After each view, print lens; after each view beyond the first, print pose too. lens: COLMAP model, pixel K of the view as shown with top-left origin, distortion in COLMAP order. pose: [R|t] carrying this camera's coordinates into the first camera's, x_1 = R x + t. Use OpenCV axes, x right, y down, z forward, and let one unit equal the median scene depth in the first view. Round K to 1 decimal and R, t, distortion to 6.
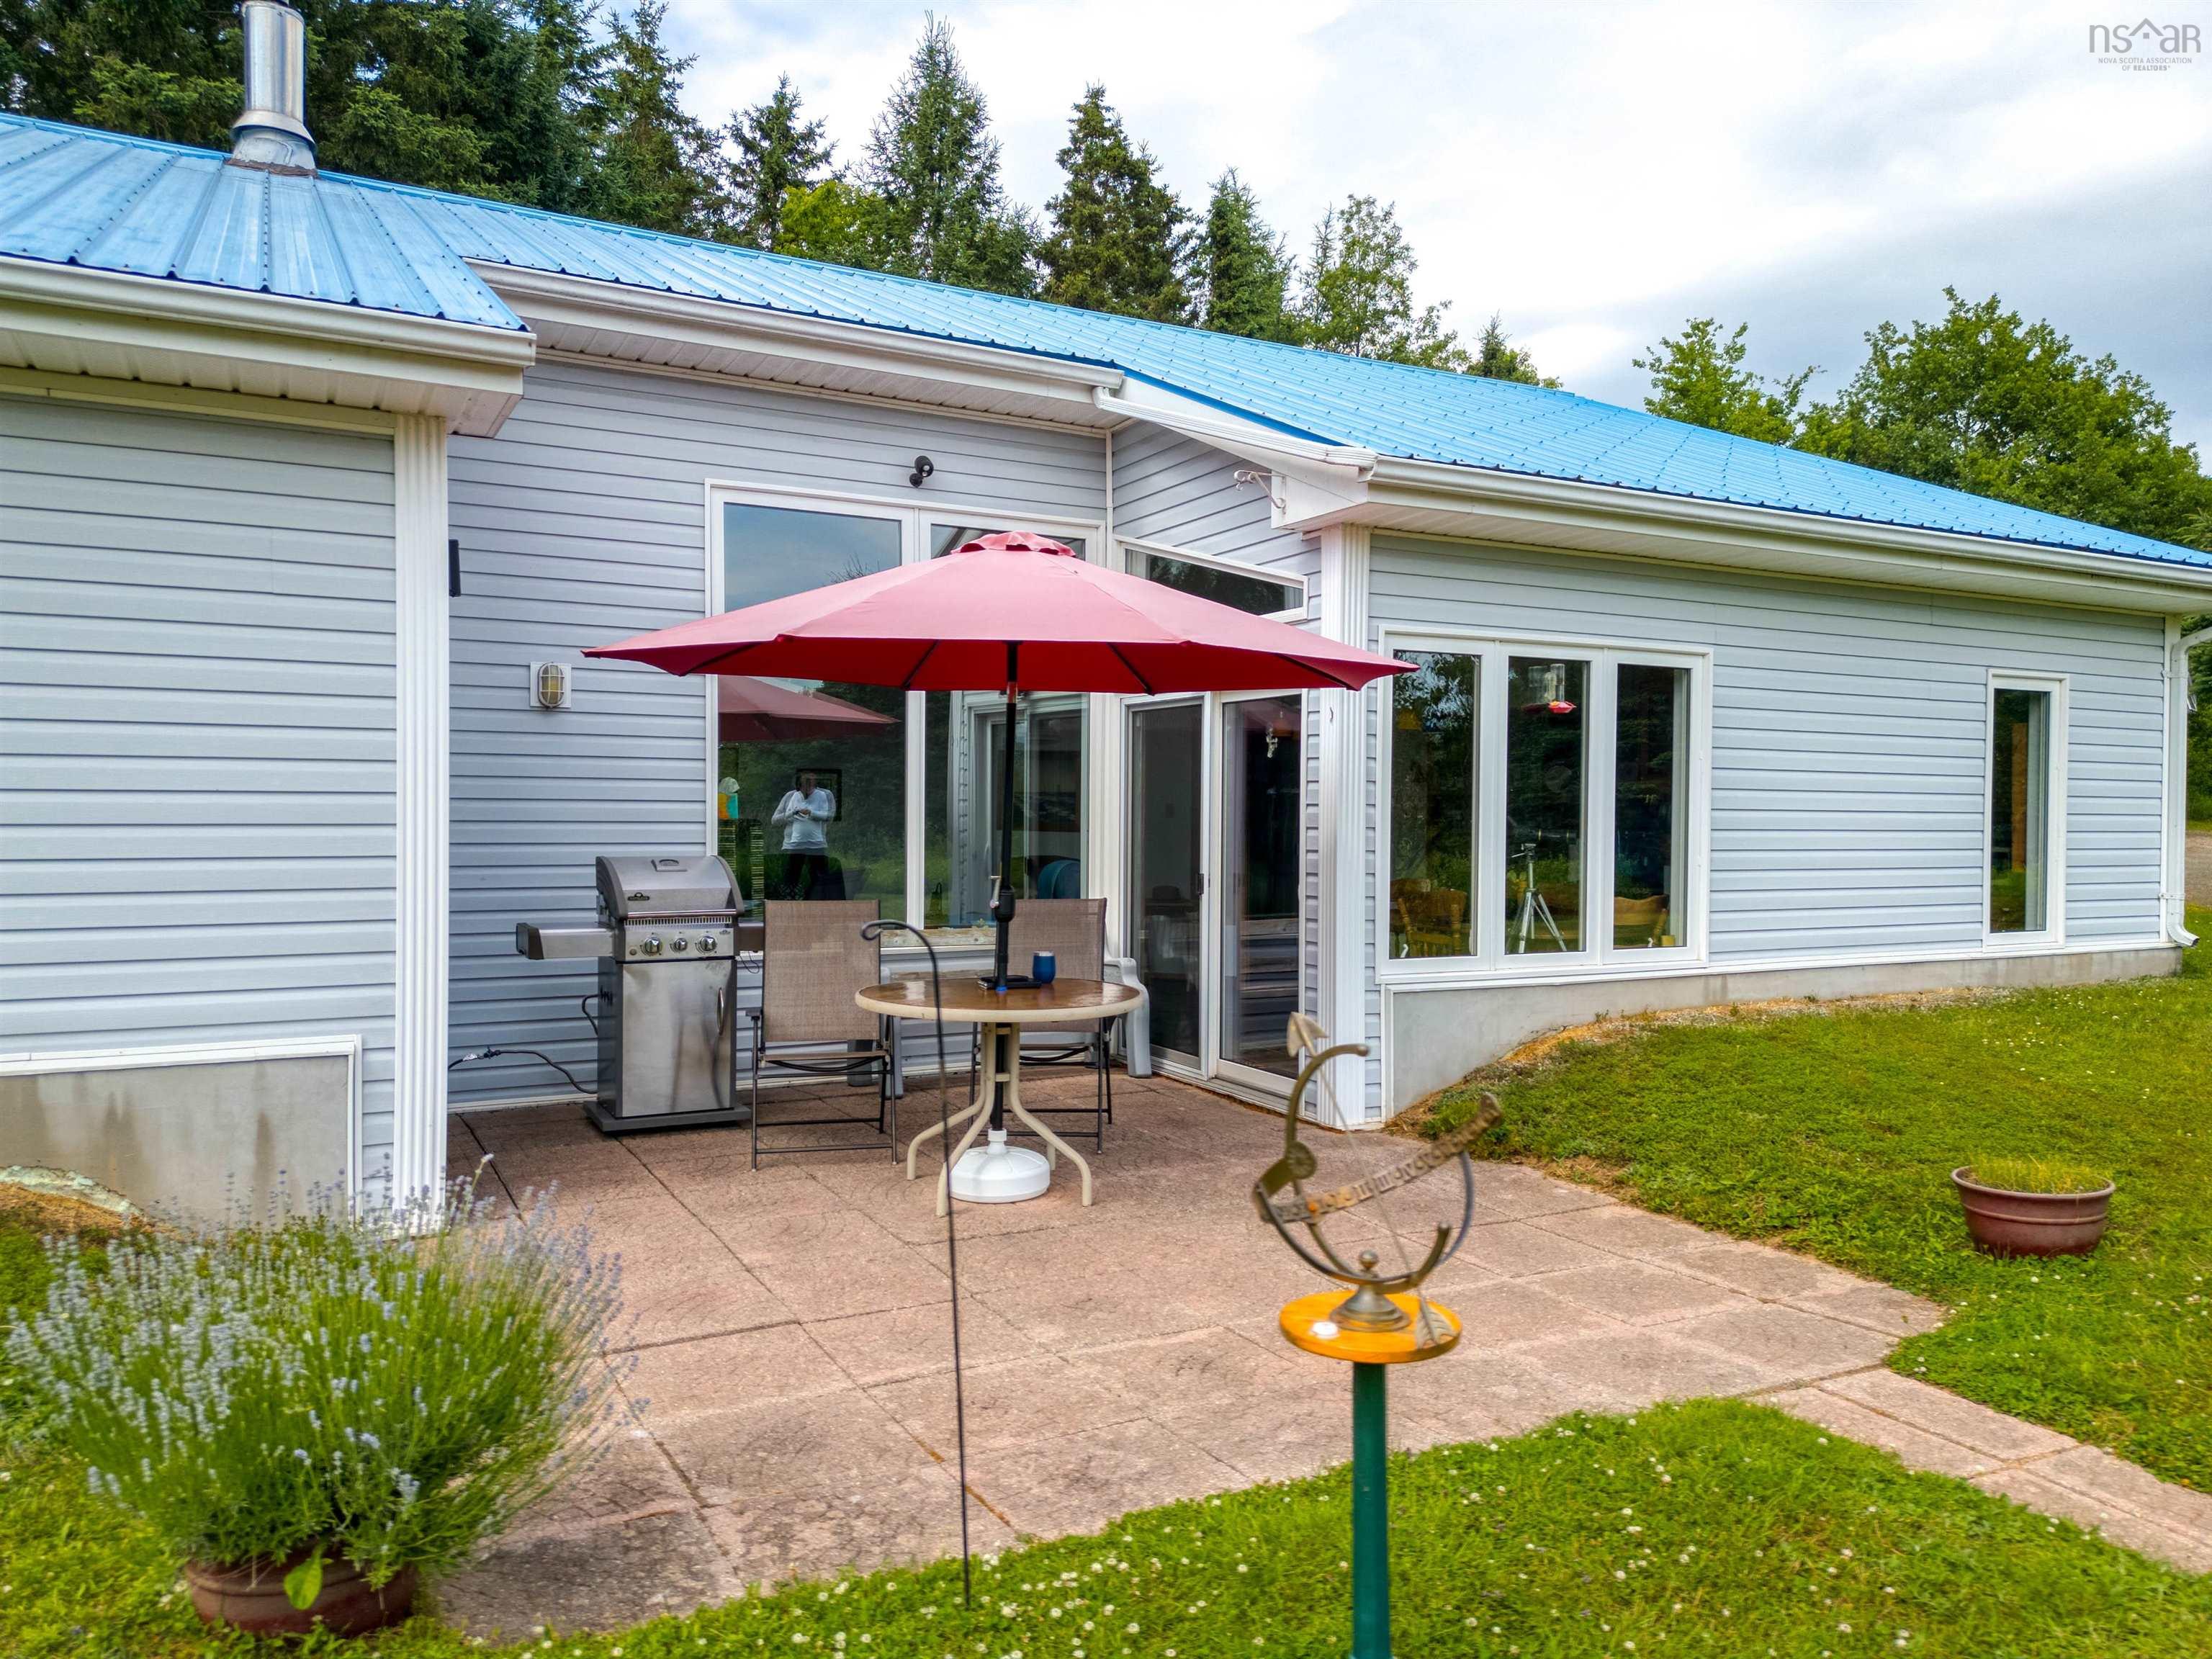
lens RADIAL K [[1552.6, 0, 1103.4], [0, 1552.6, 827.2], [0, 0, 1]] dist [0.063148, -0.048432]
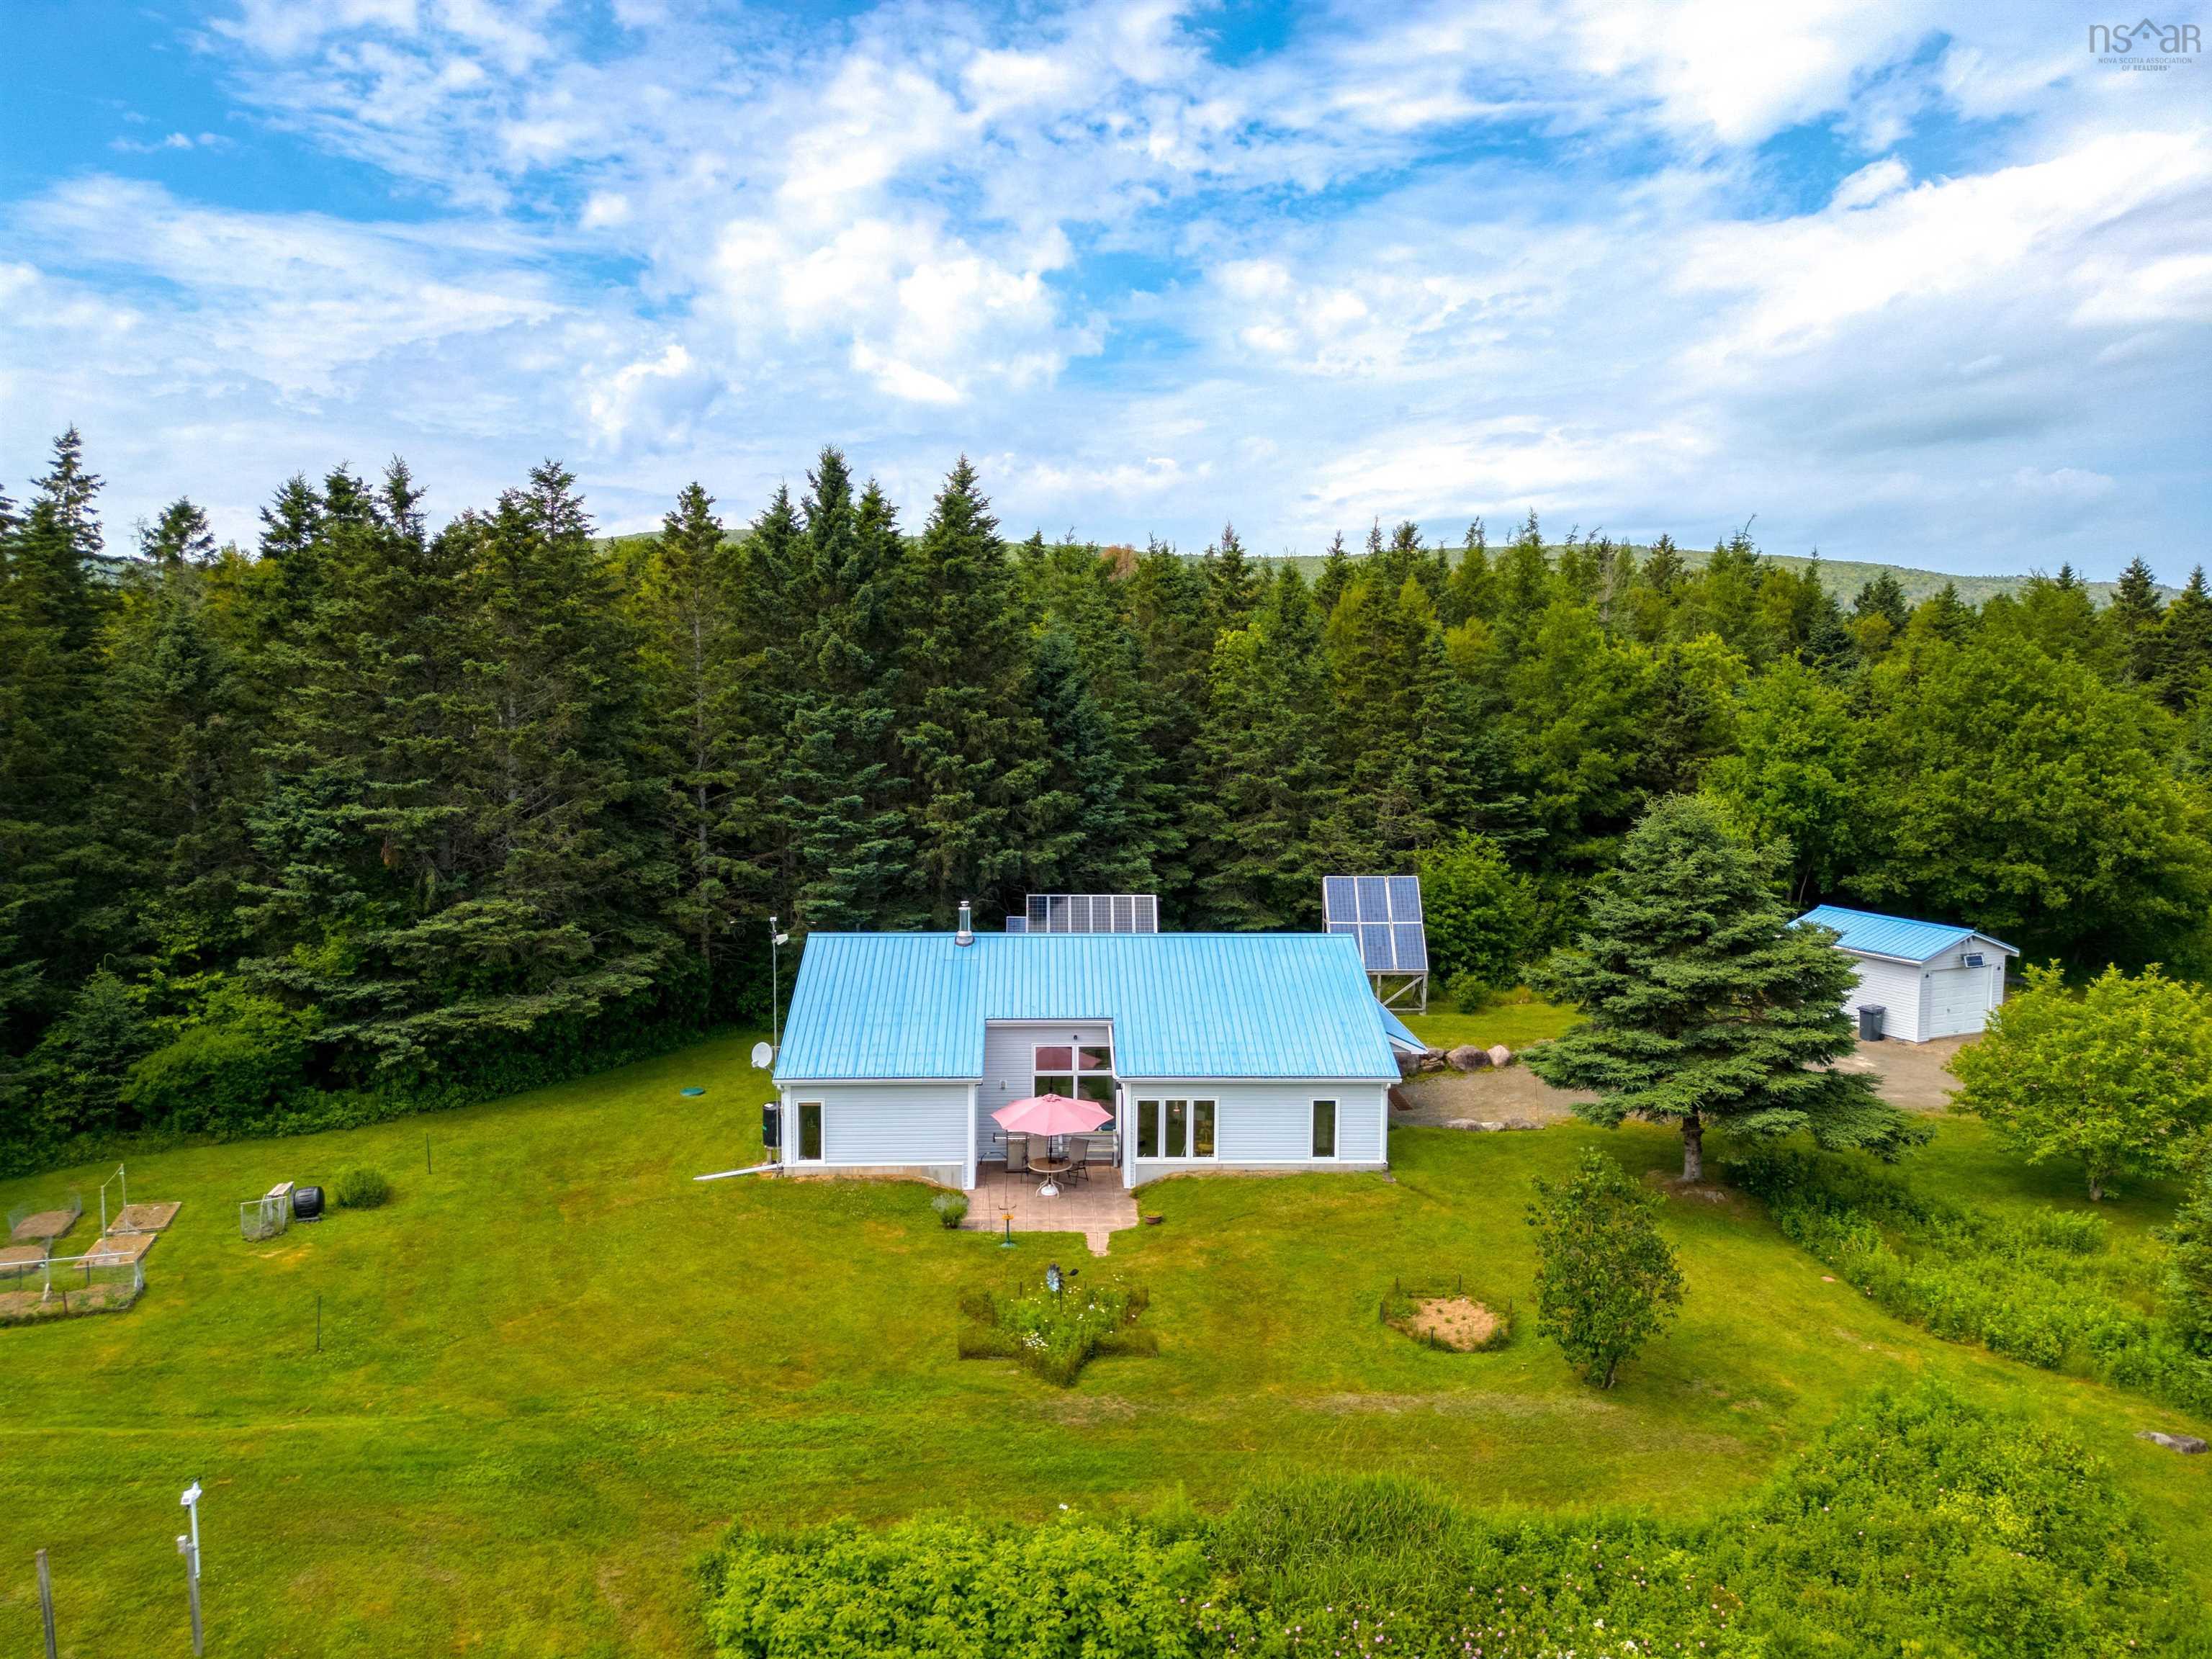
lens RADIAL K [[1544.9, 0, 1105.2], [0, 1544.9, 831.9], [0, 0, 1]] dist [0.075272, -0.084387]
pose [[0.905691, 0.044758, -0.421570, 2.094428], [-0.007009, 0.995856, 0.090671, -1.391207], [0.423881, -0.079165, 0.902251, -3.465143]]
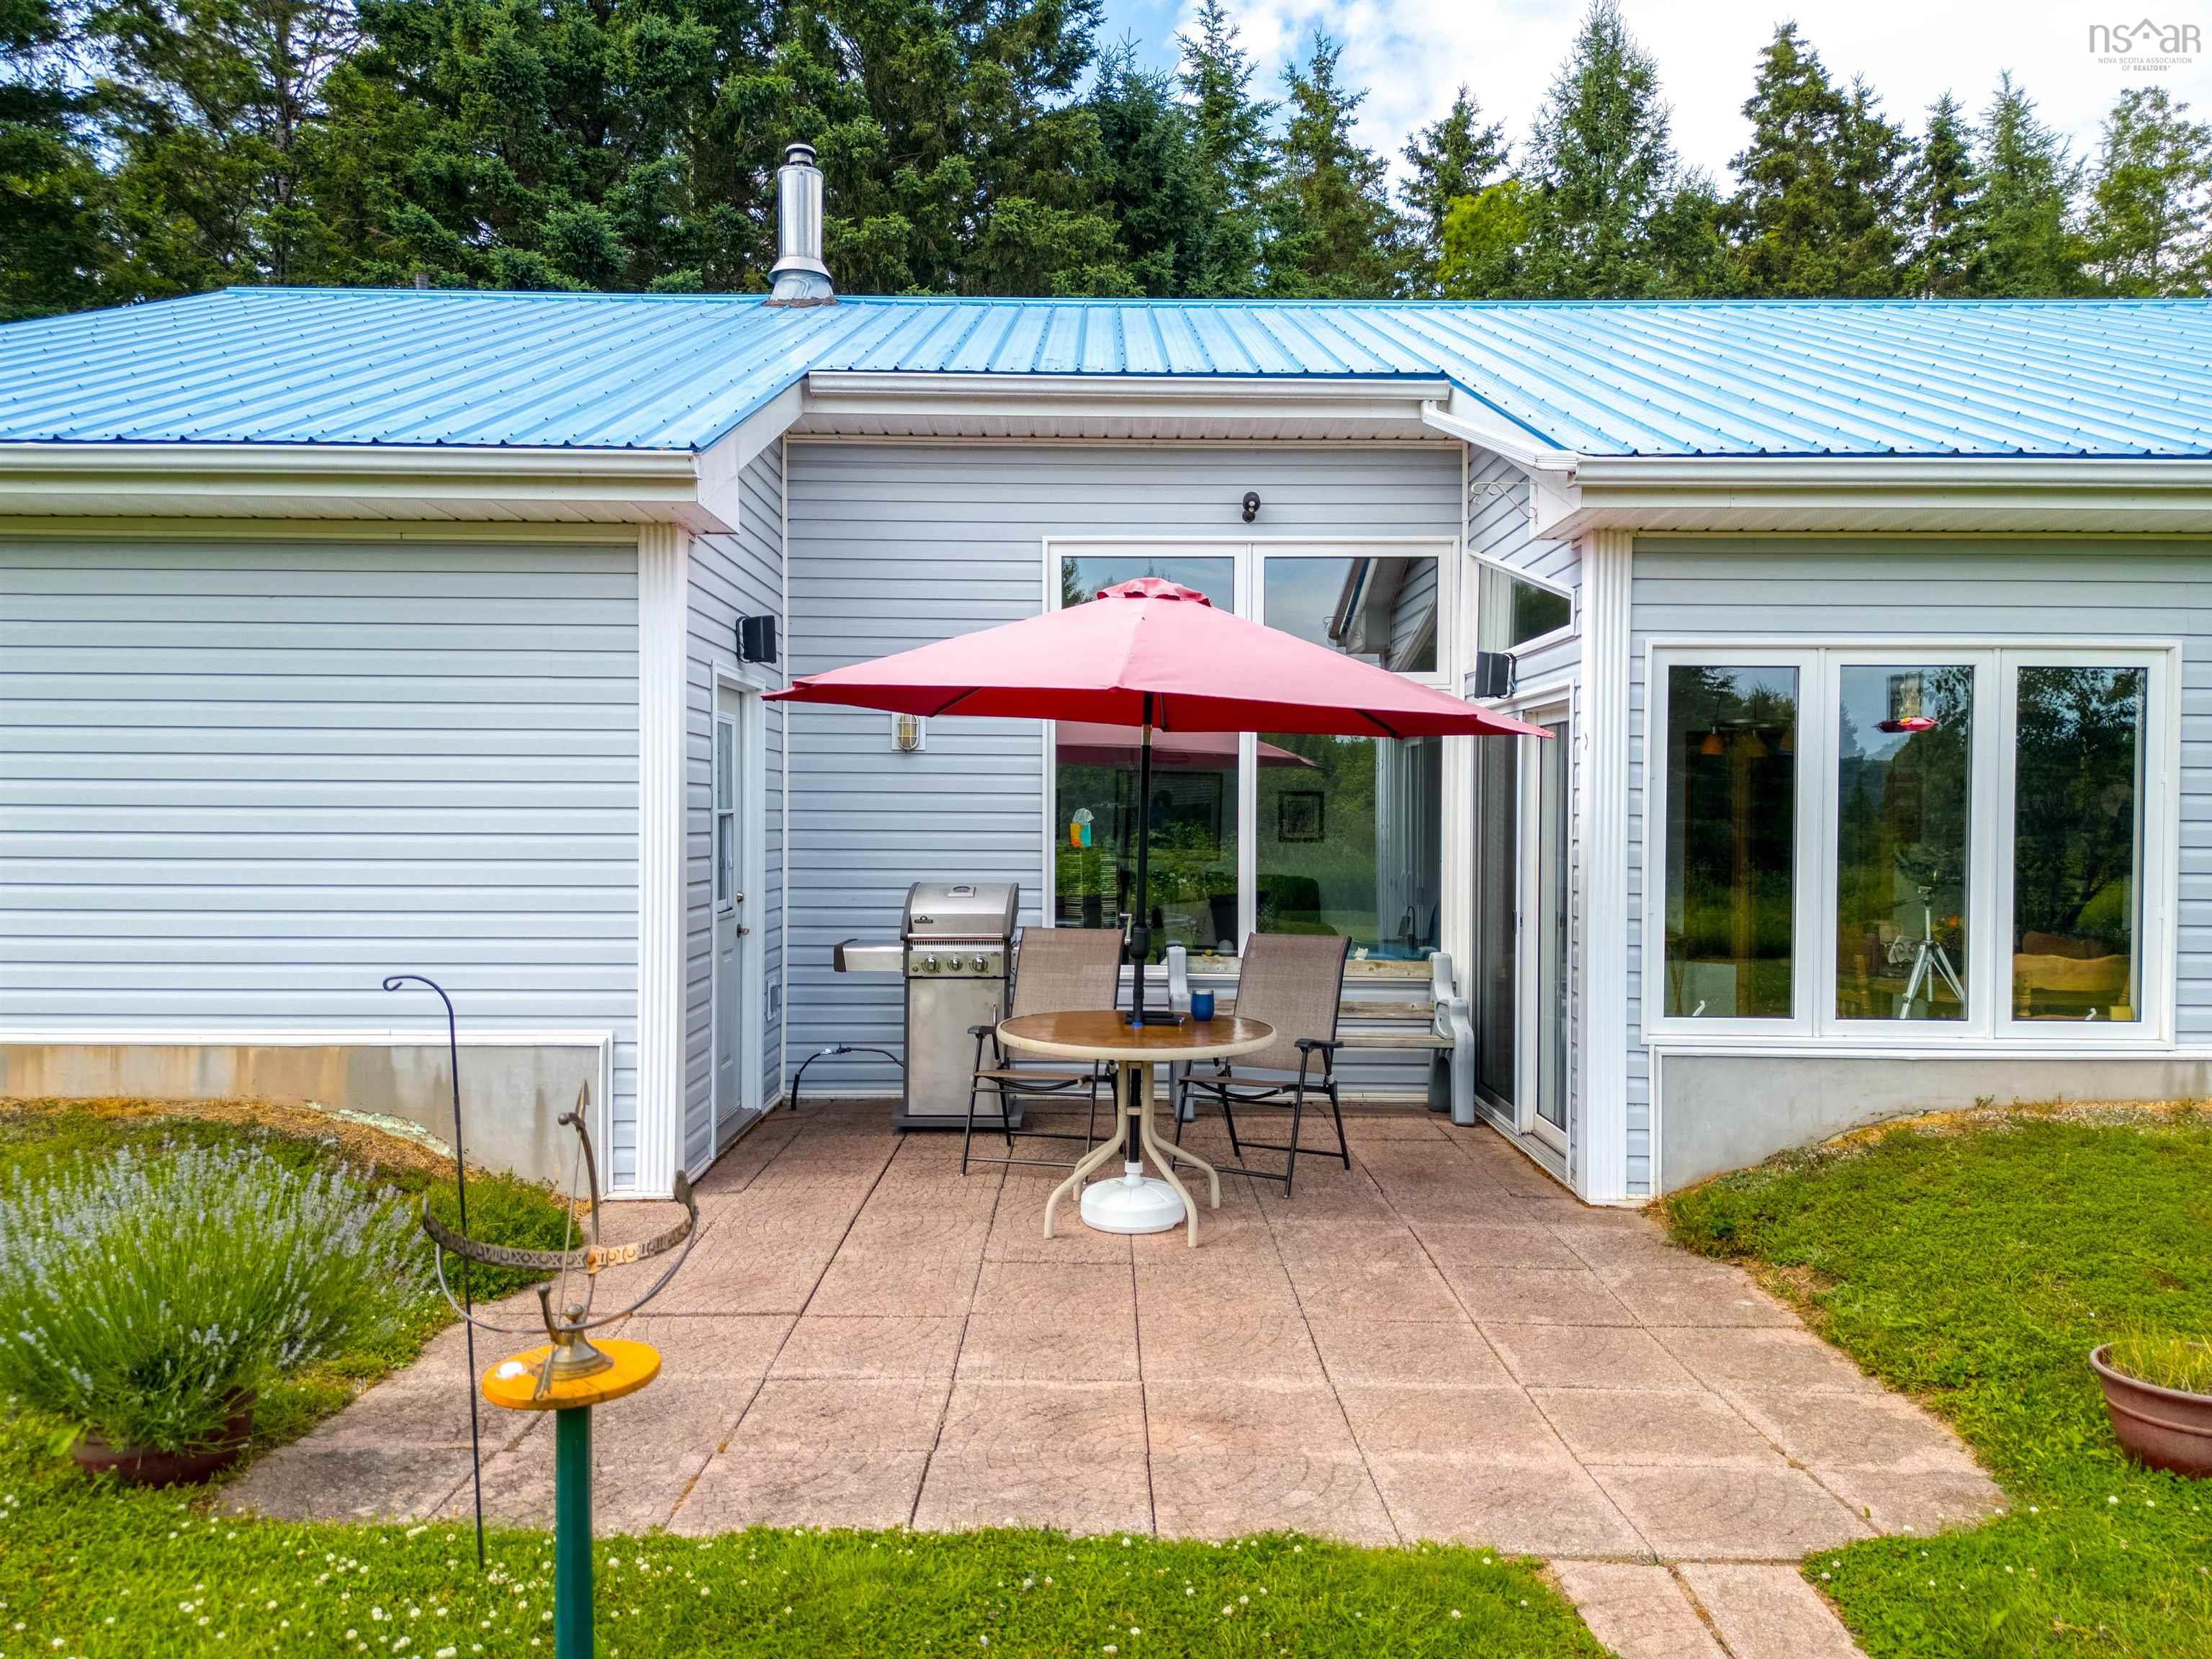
lens RADIAL K [[1551.0, 0, 1100.5], [0, 1551.0, 833.1], [0, 0, 1]] dist [0.071225, -0.073029]
pose [[0.886322, 0.004893, -0.463043, 0.283672], [-0.005302, 0.999986, 0.000418, -0.016502], [0.463038, 0.002085, 0.886336, 0.059484]]
